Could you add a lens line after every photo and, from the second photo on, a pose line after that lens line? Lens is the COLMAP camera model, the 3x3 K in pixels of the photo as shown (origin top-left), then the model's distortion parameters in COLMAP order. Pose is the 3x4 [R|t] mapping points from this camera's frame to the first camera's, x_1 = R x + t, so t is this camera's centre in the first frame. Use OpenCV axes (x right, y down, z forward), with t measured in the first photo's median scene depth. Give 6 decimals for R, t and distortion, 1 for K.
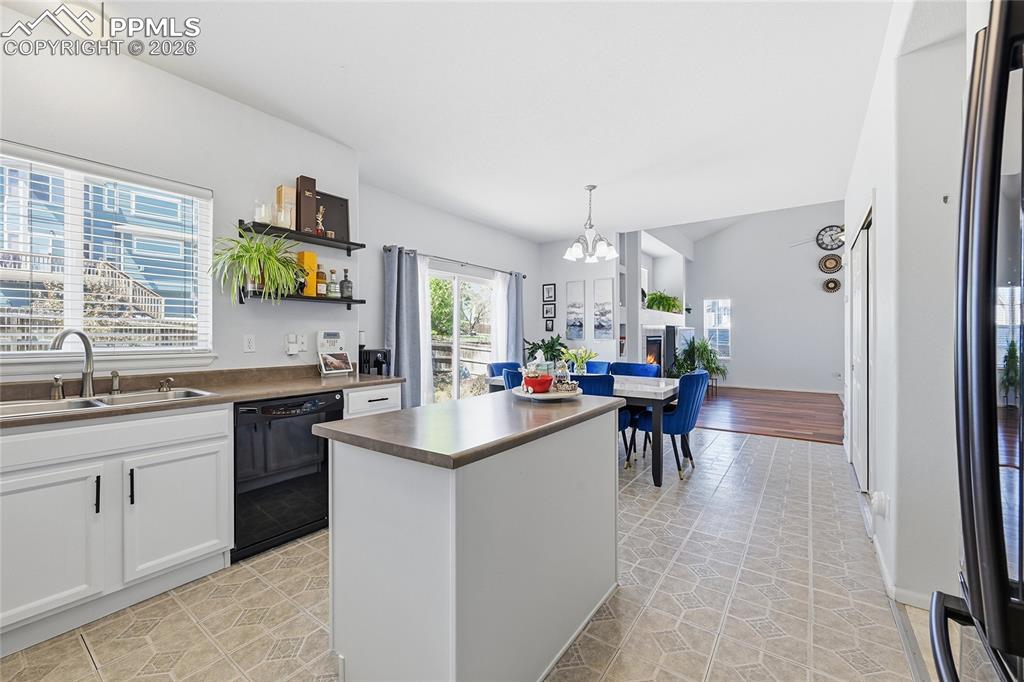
lens RADIAL K [[406.4, 0, 516.0], [0, 406.4, 338.6], [0, 0, 1]] dist [-0.003850, 0.000274]
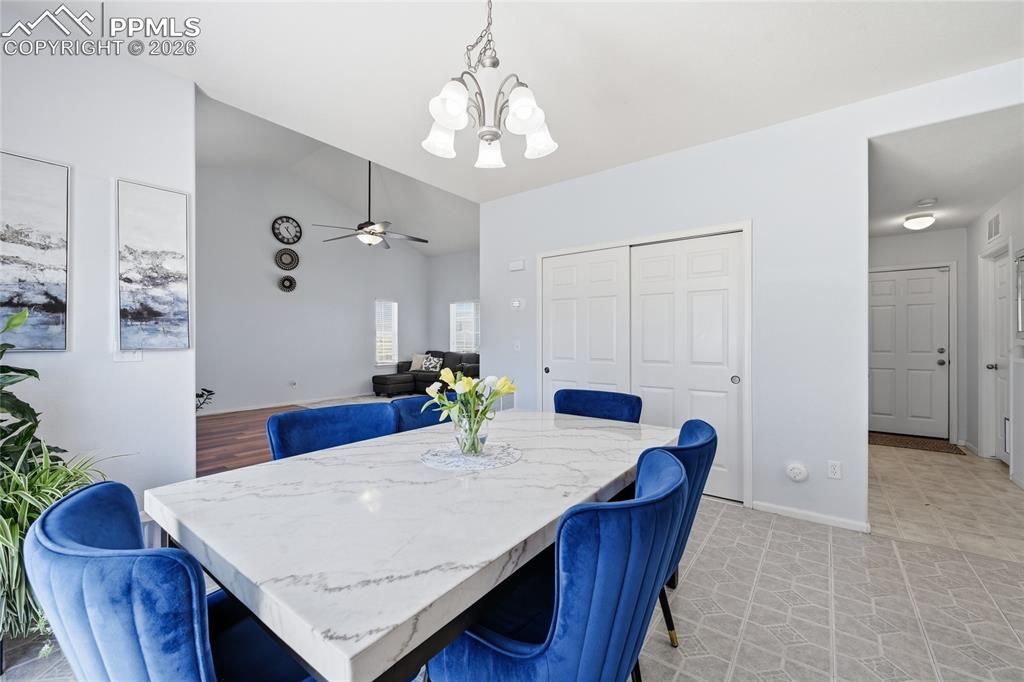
lens RADIAL K [[406.4, 0, 519.6], [0, 406.4, 341.0], [0, 0, 1]] dist [-0.003850, 0.000274]
pose [[0.028022, -0.002491, 0.999604, -0.284755], [0.008094, 0.999965, 0.002265, -0.008547], [-0.999575, 0.008027, 0.028041, 1.312820]]
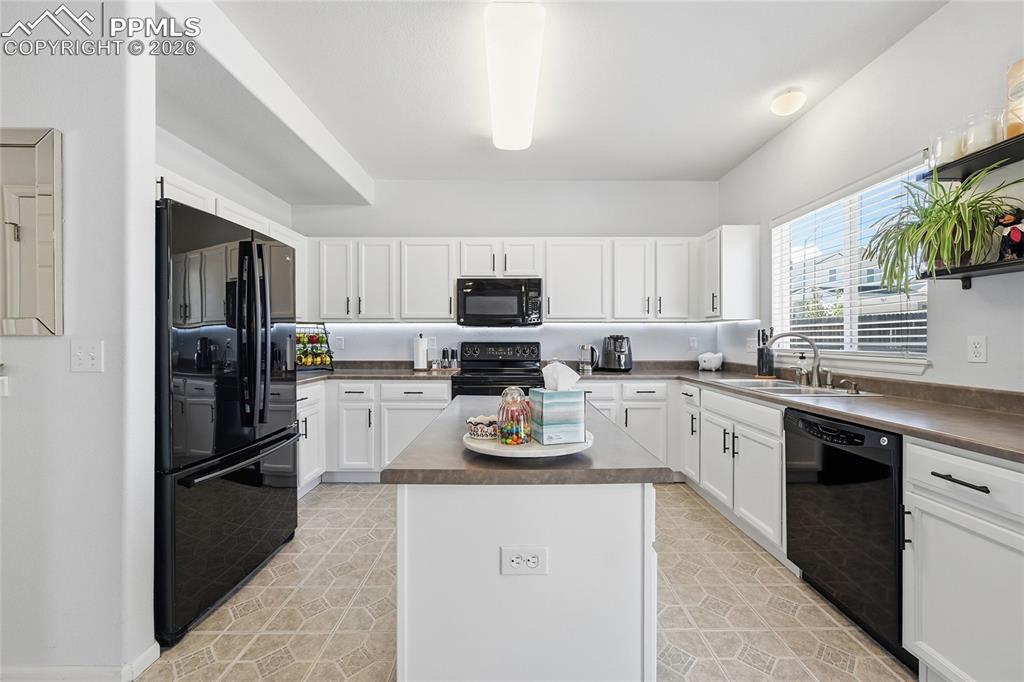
lens RADIAL K [[406.4, 0, 513.3], [0, 406.4, 338.9], [0, 0, 1]] dist [-0.003850, 0.000274]
pose [[-0.818153, 0.002466, -0.574995, 0.276887], [-0.001091, 0.999982, 0.005842, -0.006001], [0.574999, 0.005407, -0.818136, 0.973912]]
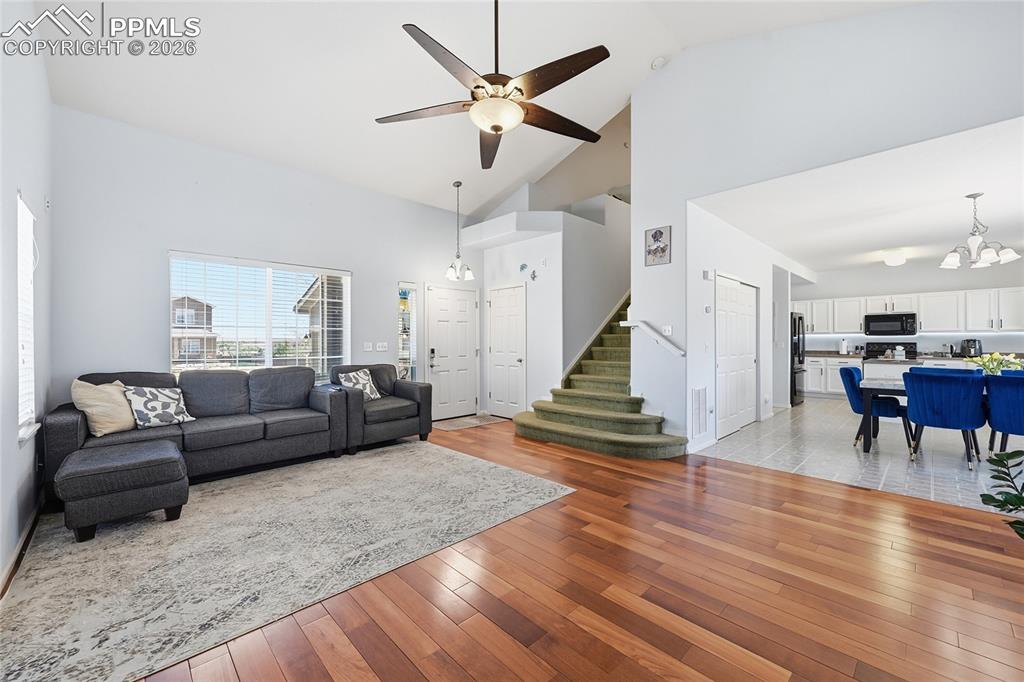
lens RADIAL K [[406.4, 0, 514.5], [0, 406.4, 339.1], [0, 0, 1]] dist [-0.003850, 0.000274]
pose [[-0.982928, 0.004106, 0.183945, 1.539345], [0.003989, 0.999992, -0.001005, -0.019749], [-0.183948, -0.000254, -0.982936, 3.015215]]
